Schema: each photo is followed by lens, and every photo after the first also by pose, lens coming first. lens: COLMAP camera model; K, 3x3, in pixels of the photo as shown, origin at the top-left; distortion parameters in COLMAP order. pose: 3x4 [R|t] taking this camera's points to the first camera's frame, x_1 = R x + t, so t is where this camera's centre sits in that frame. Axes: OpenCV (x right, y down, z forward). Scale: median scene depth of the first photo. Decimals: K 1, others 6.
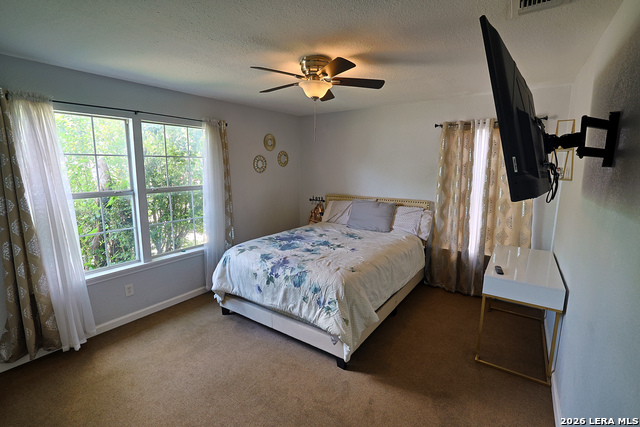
lens RADIAL K [[292.9, 0, 316.0], [0, 292.9, 211.0], [0, 0, 1]] dist [-0.049391, 0.025509]
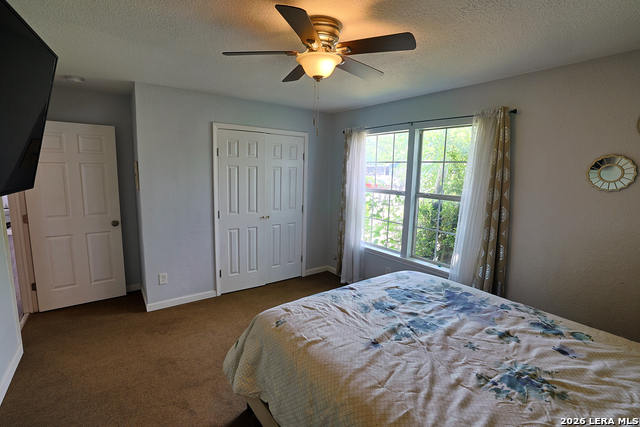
lens RADIAL K [[292.9, 0, 316.0], [0, 292.9, 211.0], [0, 0, 1]] dist [-0.049391, 0.025509]
pose [[-0.298729, 0.131688, -0.945208, 0.584338], [-0.162673, 0.968913, 0.186403, -0.157556], [0.940371, 0.209444, -0.268021, 0.992957]]
